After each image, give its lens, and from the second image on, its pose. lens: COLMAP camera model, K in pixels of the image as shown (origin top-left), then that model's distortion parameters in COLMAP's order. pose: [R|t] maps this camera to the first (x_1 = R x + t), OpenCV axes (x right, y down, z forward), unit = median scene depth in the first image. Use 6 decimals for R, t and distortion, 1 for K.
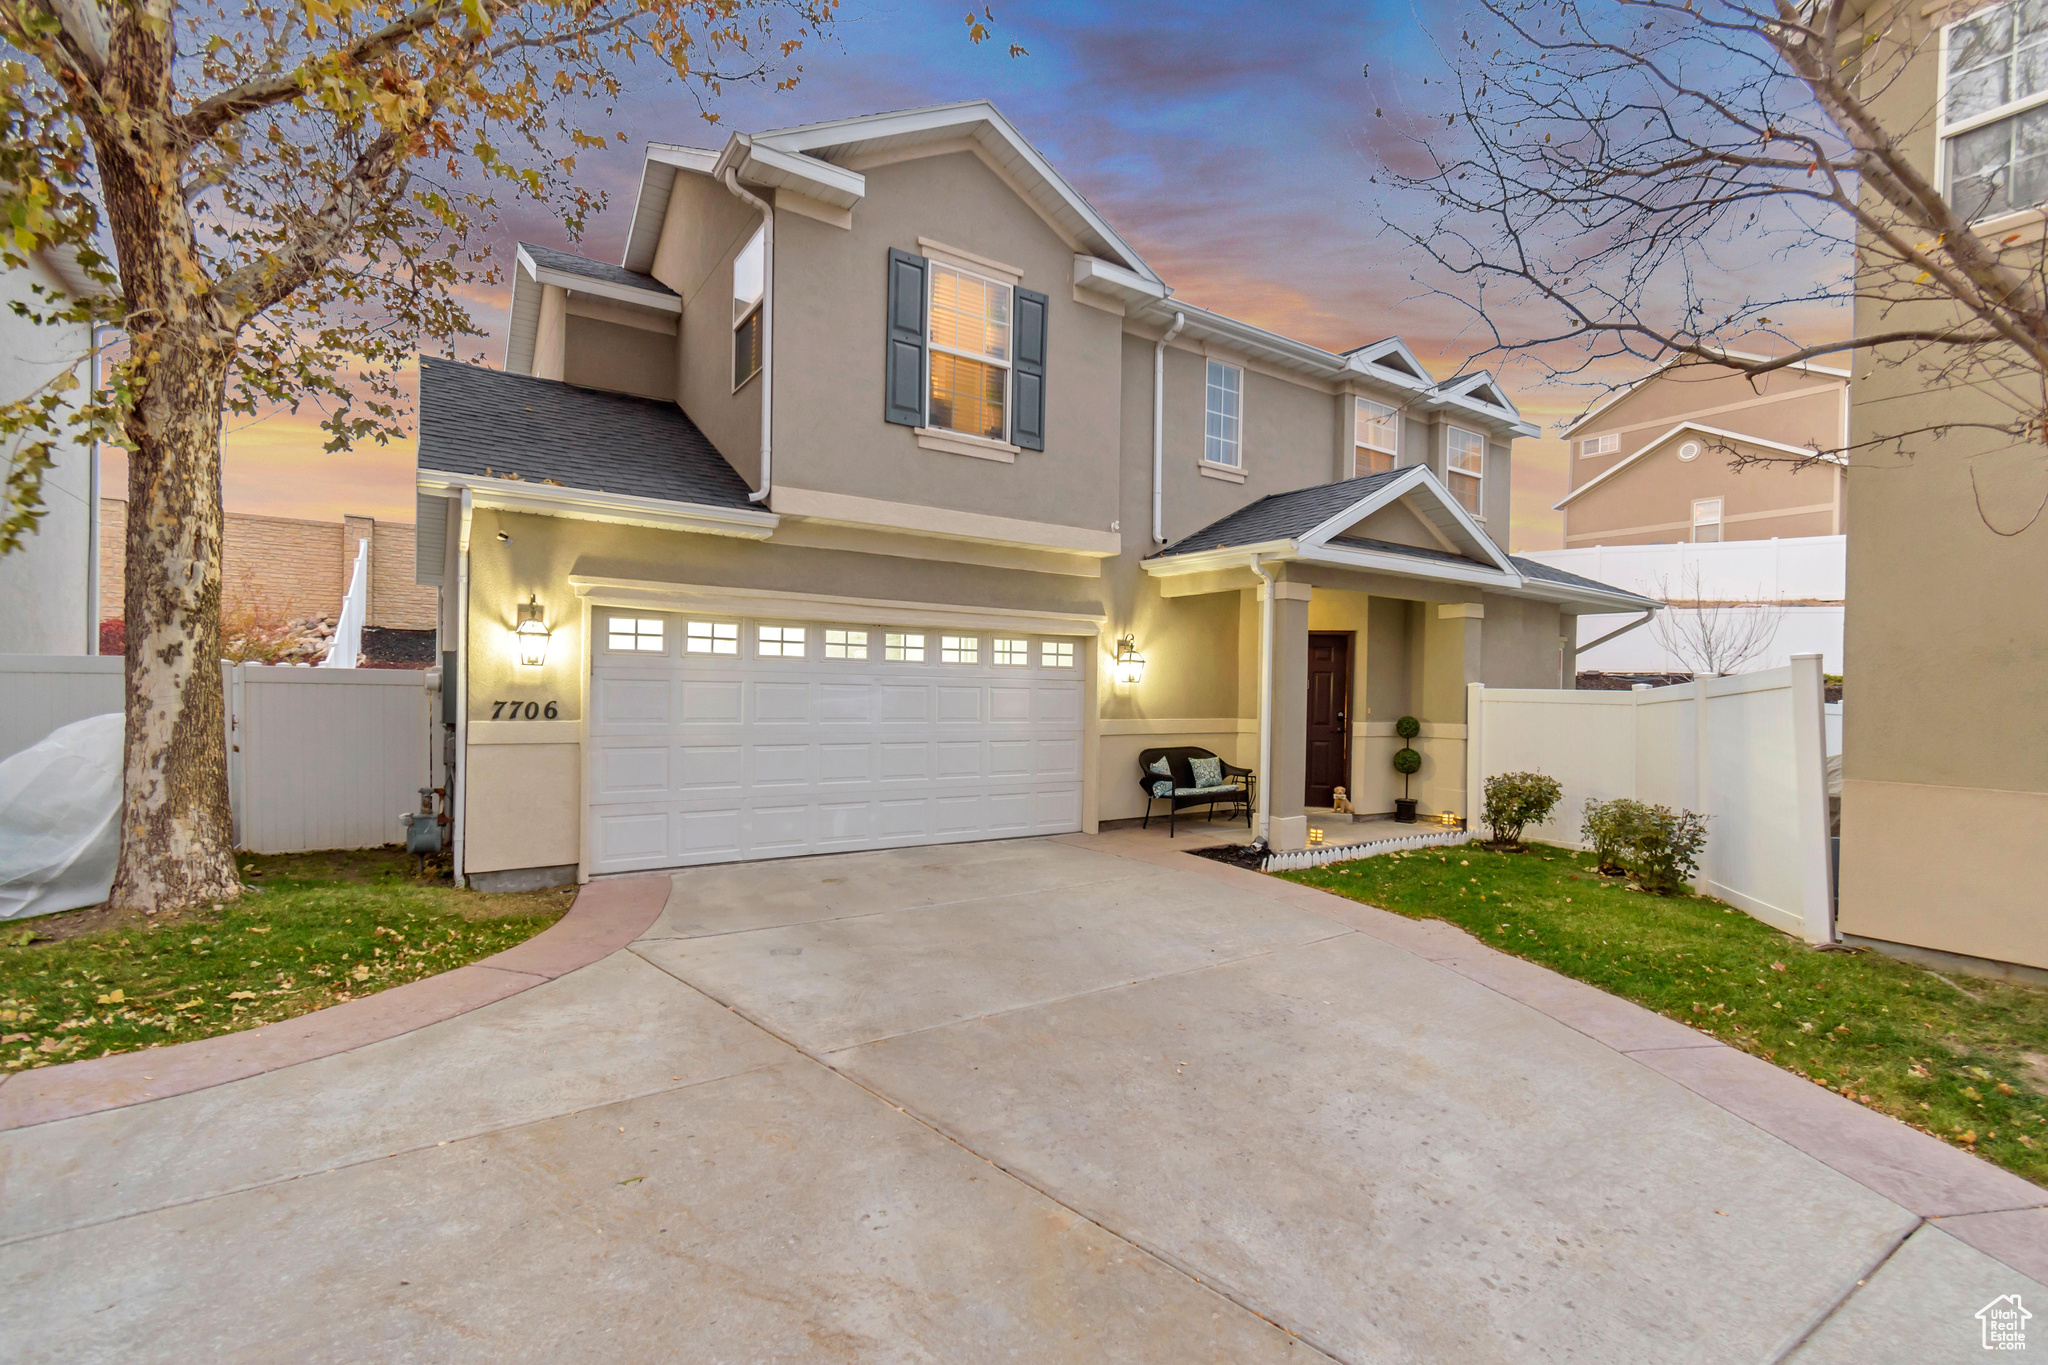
lens RADIAL K [[907.6, 0, 1006.8], [0, 907.6, 670.6], [0, 0, 1]] dist [0.003369, 0.008073]
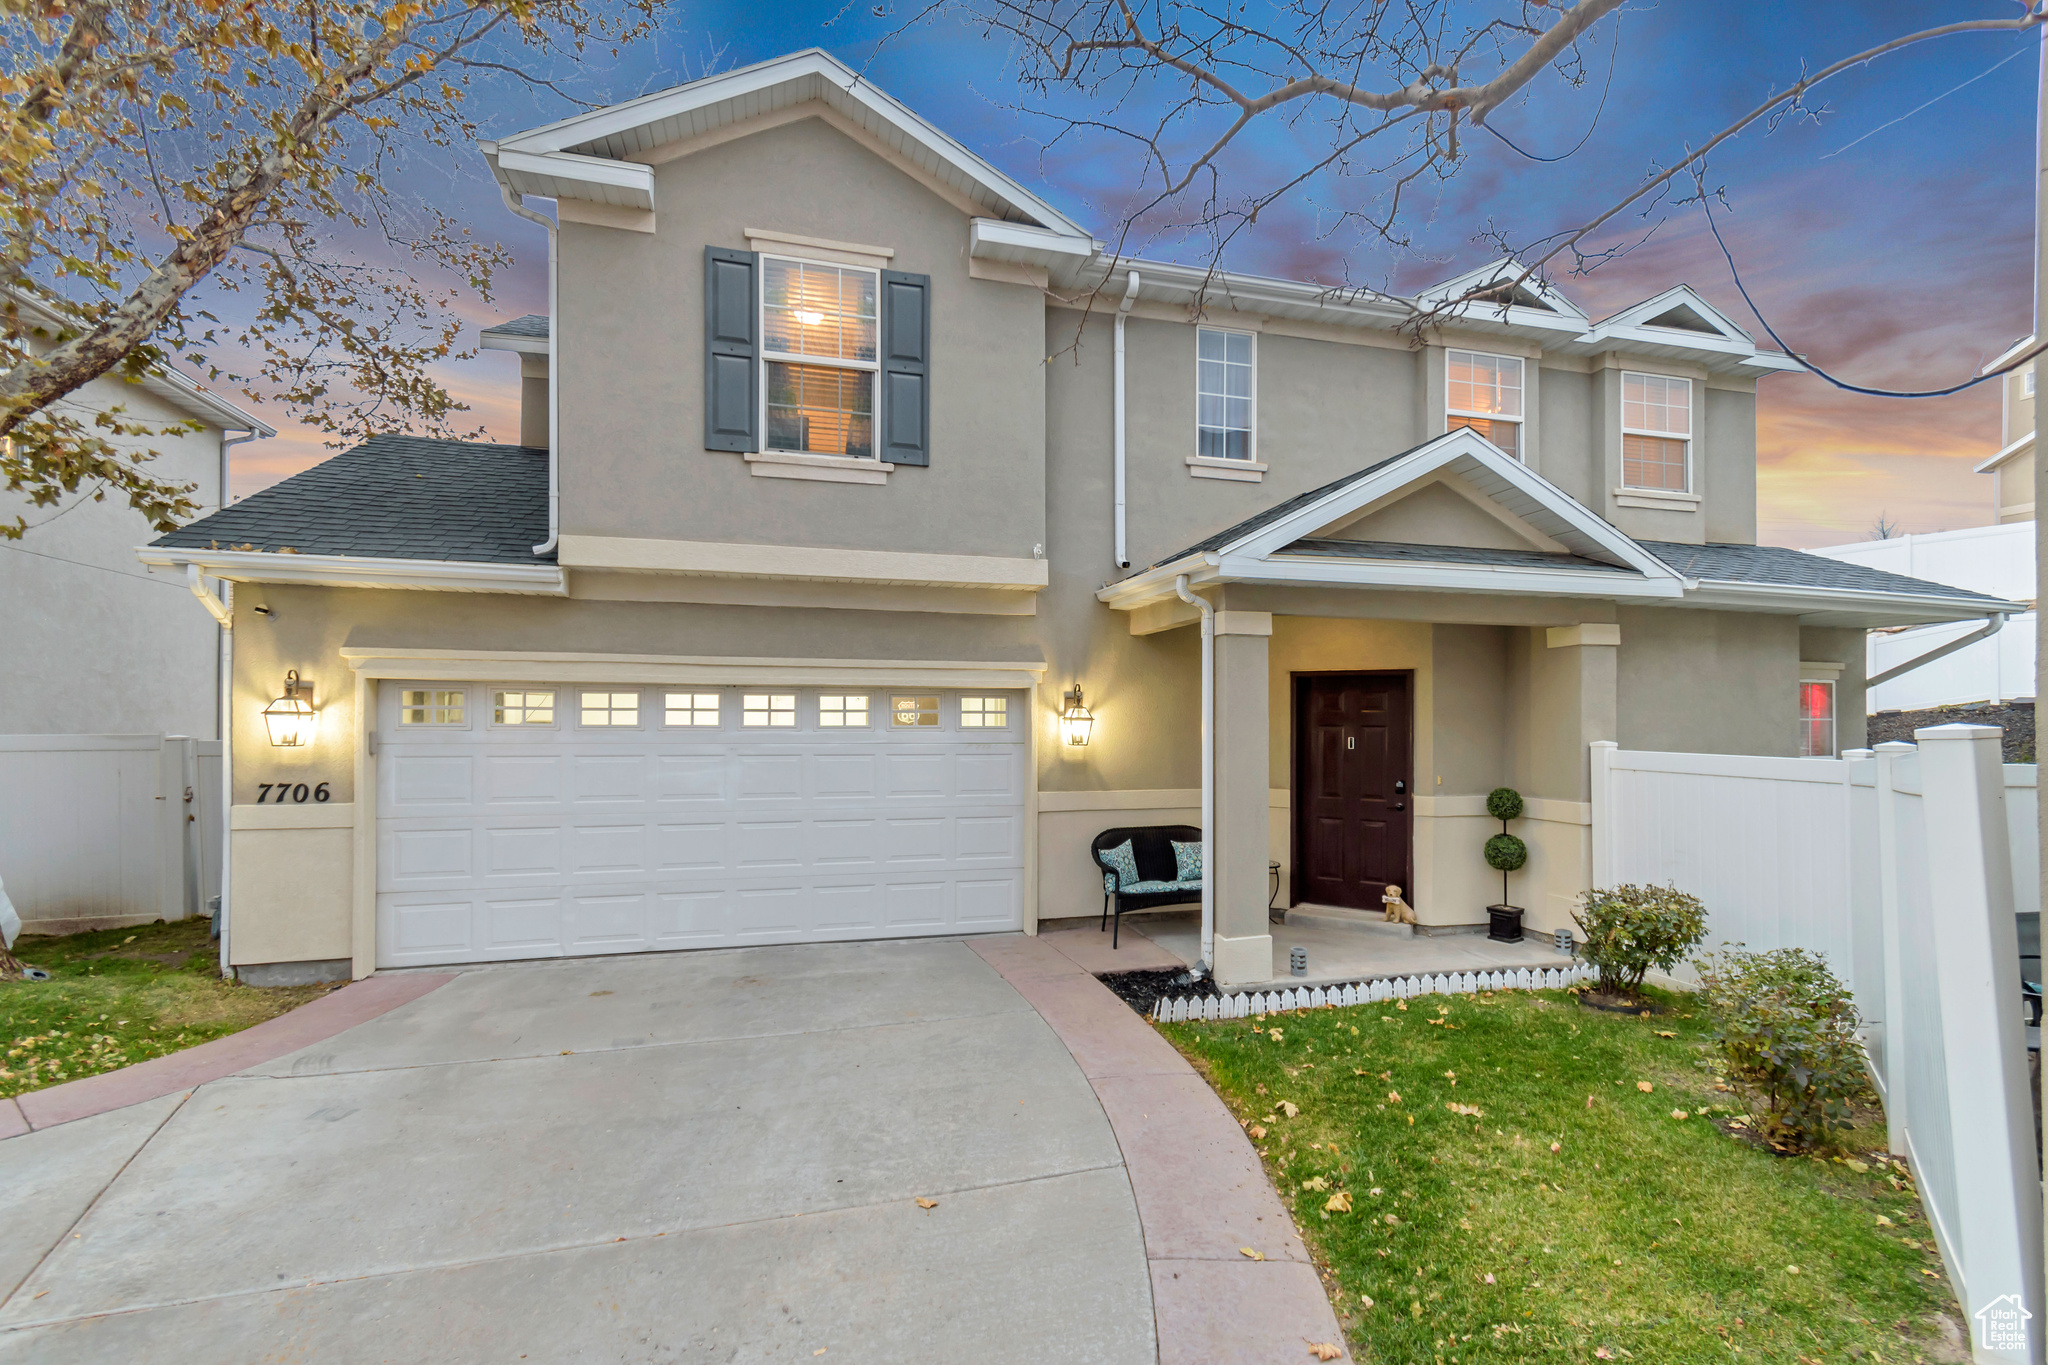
lens RADIAL K [[907.6, 0, 992.4], [0, 907.6, 688.9], [0, 0, 1]] dist [0.003369, 0.008073]
pose [[0.948260, -0.023848, -0.316598, 0.355553], [0.018584, 0.999634, -0.019637, -0.024353], [0.316951, 0.012738, 0.948357, 0.254599]]
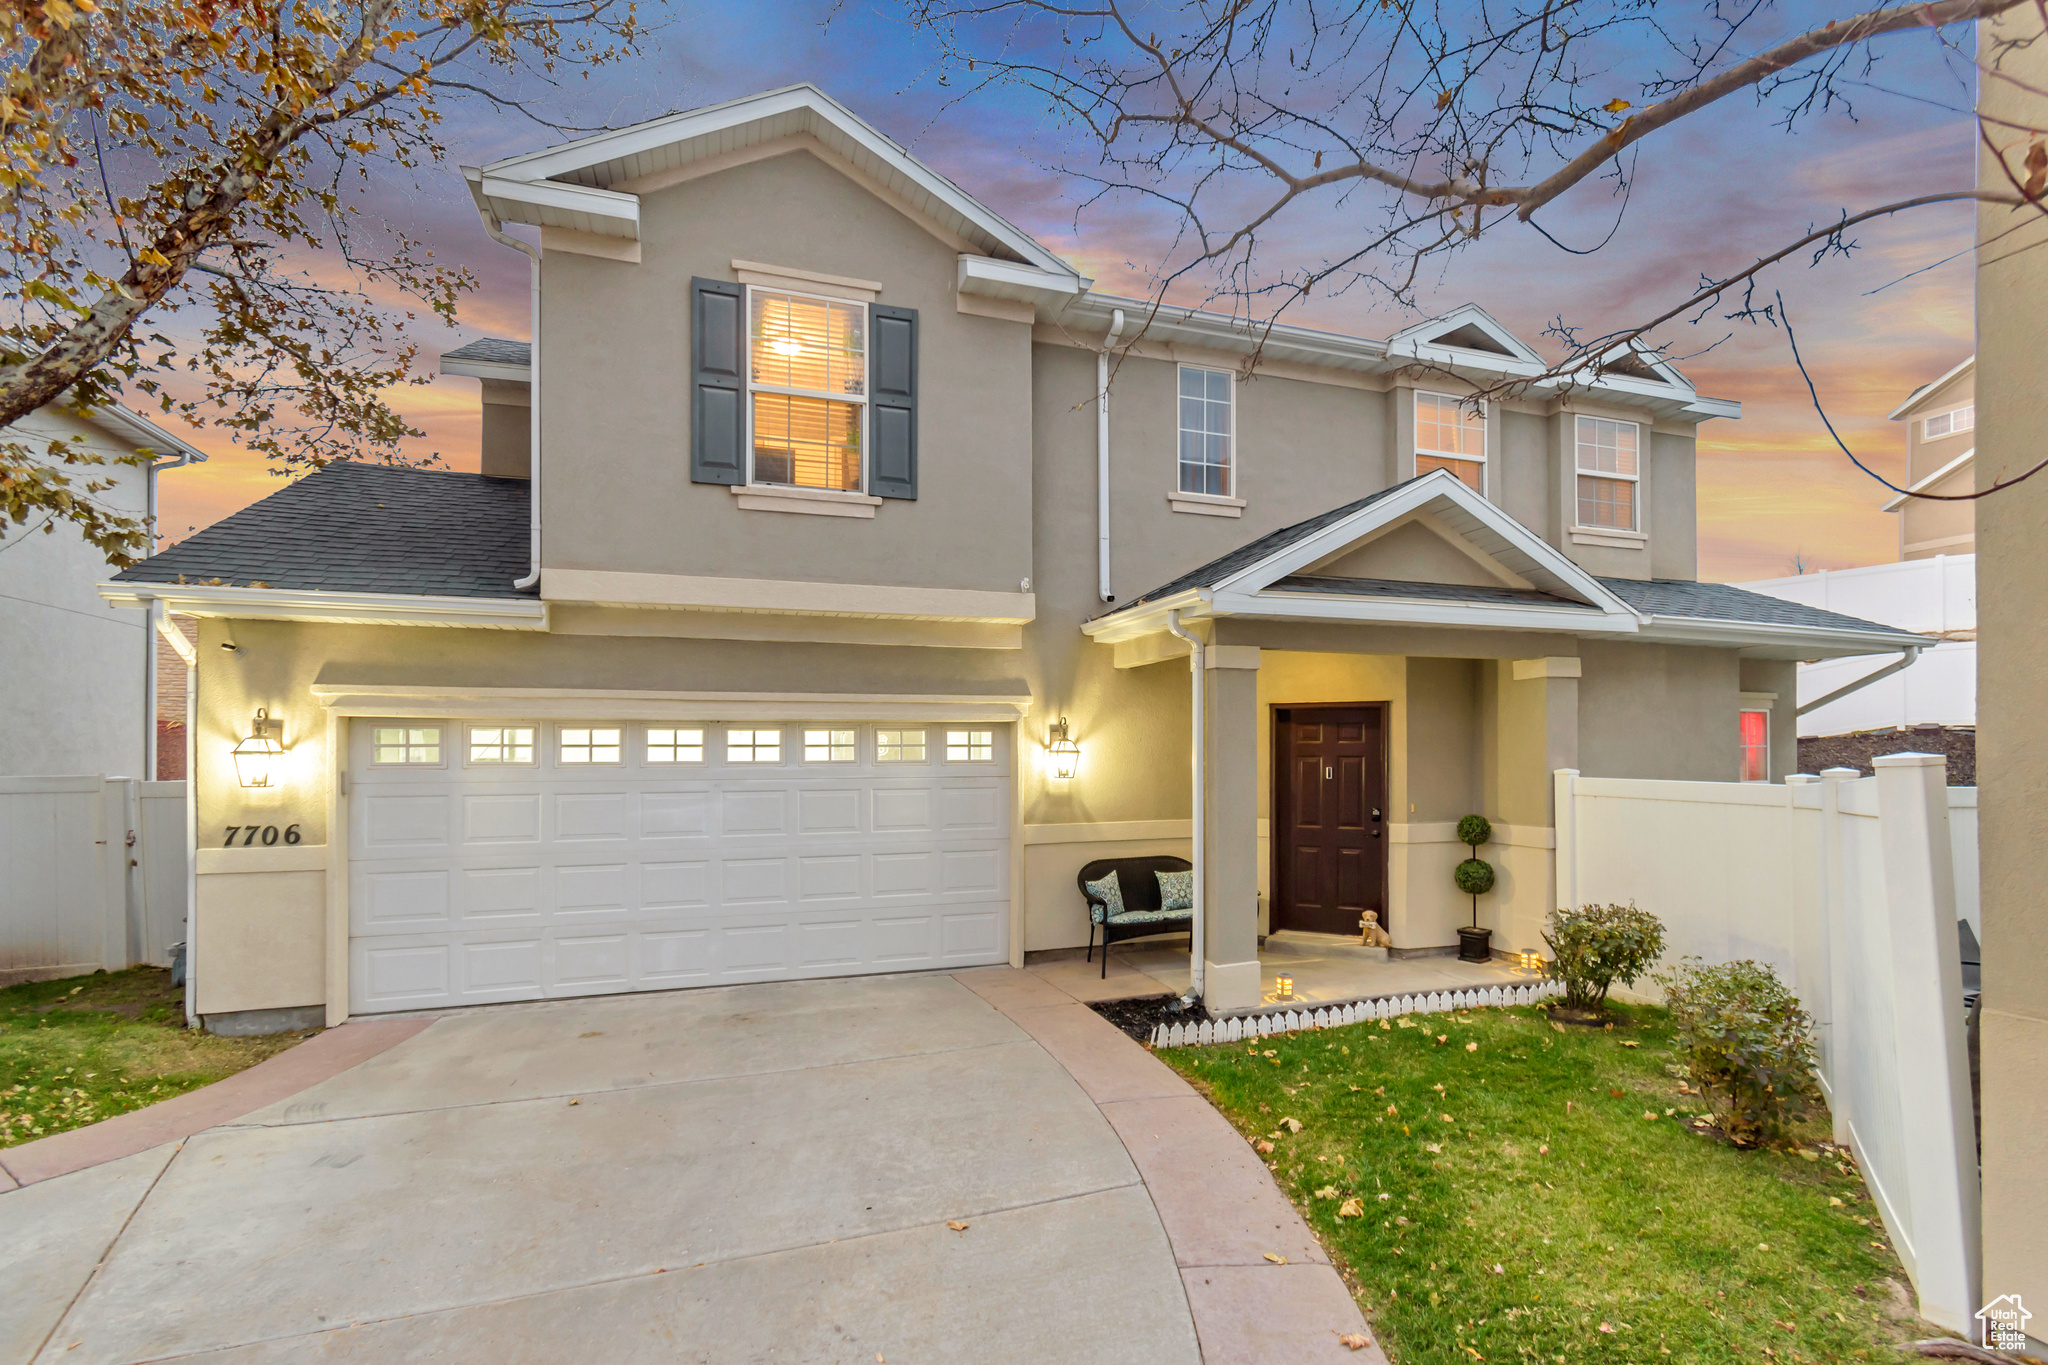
lens RADIAL K [[907.6, 0, 1019.6], [0, 907.6, 725.8], [0, 0, 1]] dist [0.003369, 0.008073]
pose [[0.964965, -0.029177, -0.260752, 0.343306], [0.026511, 0.999554, -0.013738, -0.025605], [0.261037, 0.006344, 0.965308, 0.241710]]
